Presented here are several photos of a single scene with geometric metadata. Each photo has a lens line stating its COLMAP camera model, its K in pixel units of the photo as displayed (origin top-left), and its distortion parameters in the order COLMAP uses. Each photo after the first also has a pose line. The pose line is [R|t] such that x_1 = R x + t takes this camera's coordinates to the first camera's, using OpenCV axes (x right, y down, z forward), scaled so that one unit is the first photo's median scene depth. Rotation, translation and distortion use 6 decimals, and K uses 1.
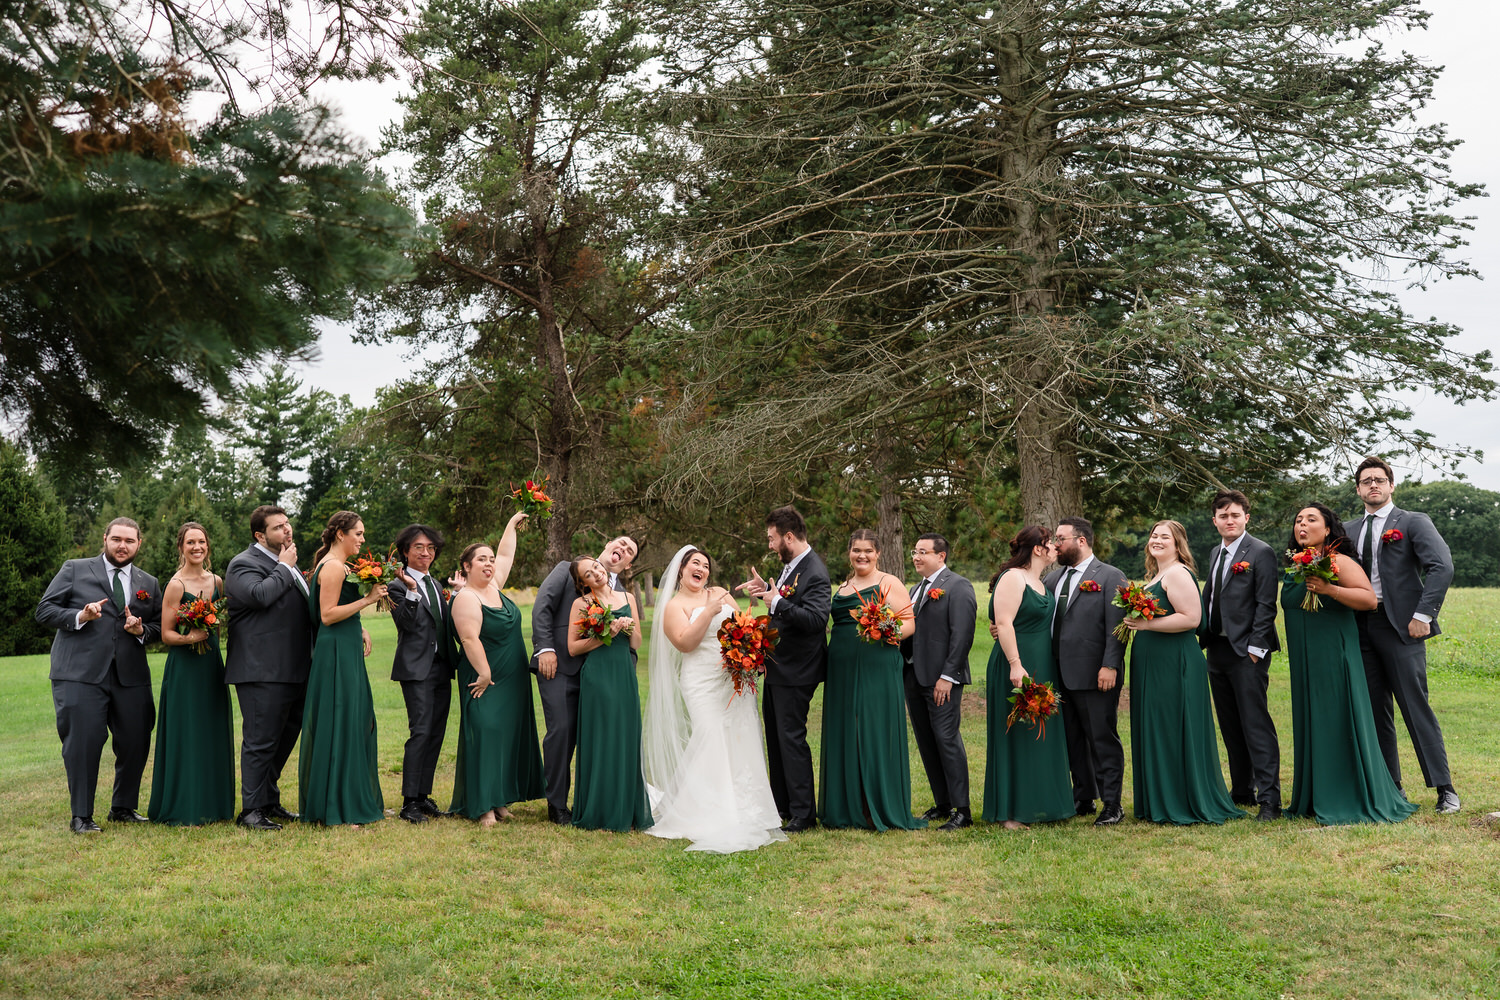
lens RADIAL K [[1582.6, 0, 751.2], [0, 1582.6, 498.6], [0, 0, 1]] dist [0.004122, 0.000000]
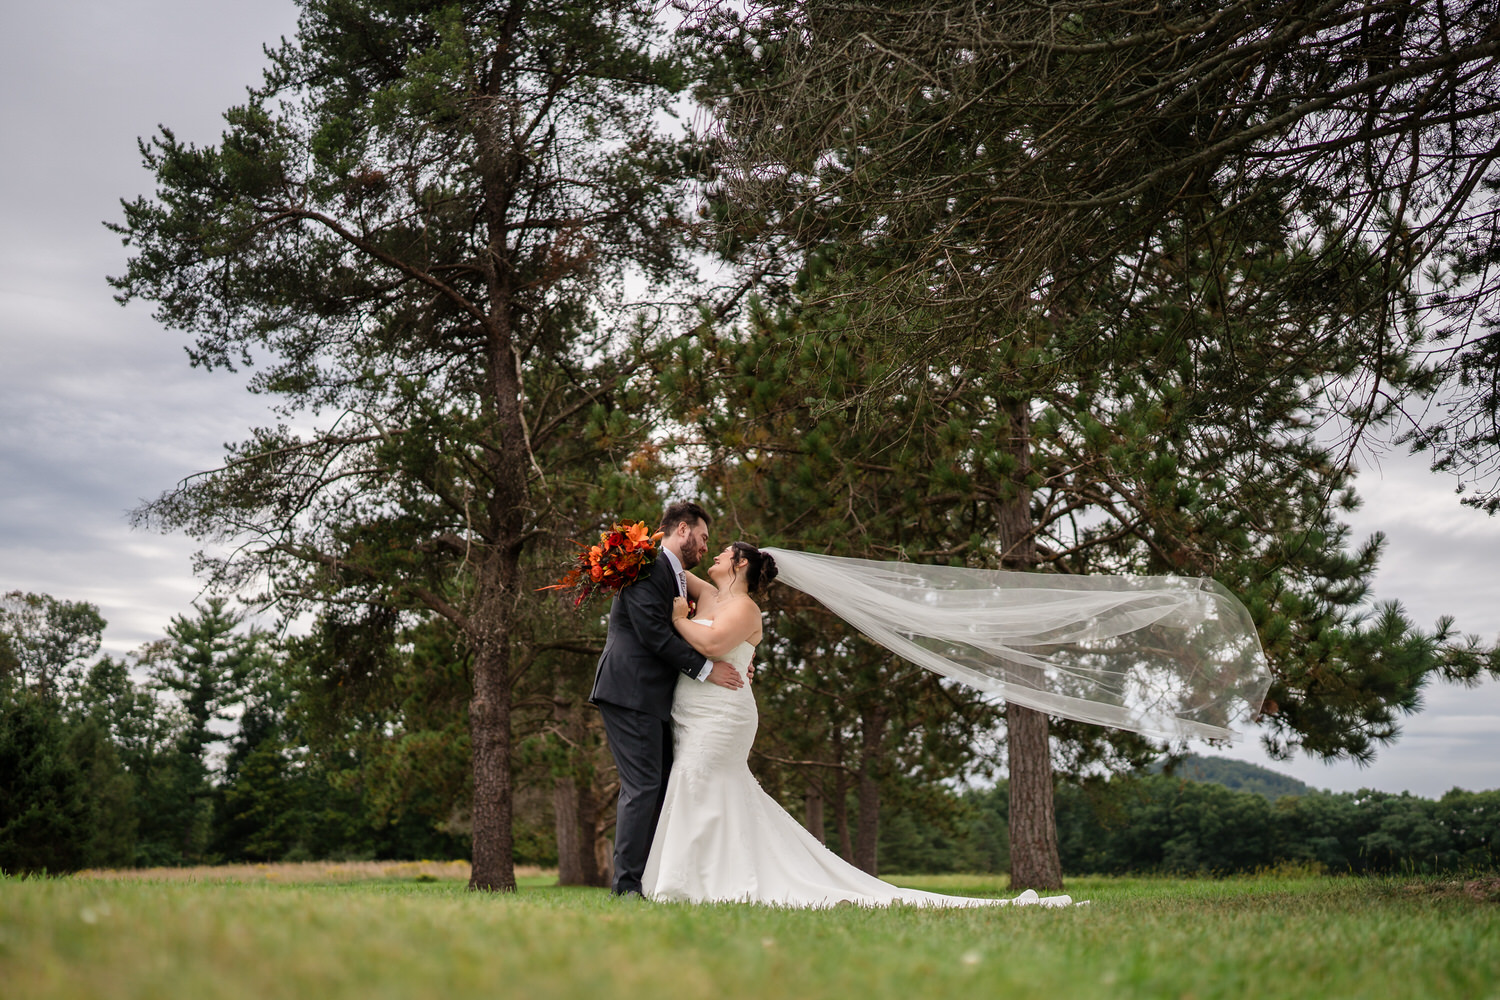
lens RADIAL K [[1582.6, 0, 756.3], [0, 1582.6, 500.1], [0, 0, 1]] dist [0.004122, 0.000000]
pose [[0.999108, 0.040763, 0.011060, -0.008557], [-0.037894, 0.980748, -0.191565, 0.019979], [-0.018655, 0.190975, 0.981418, 0.111649]]
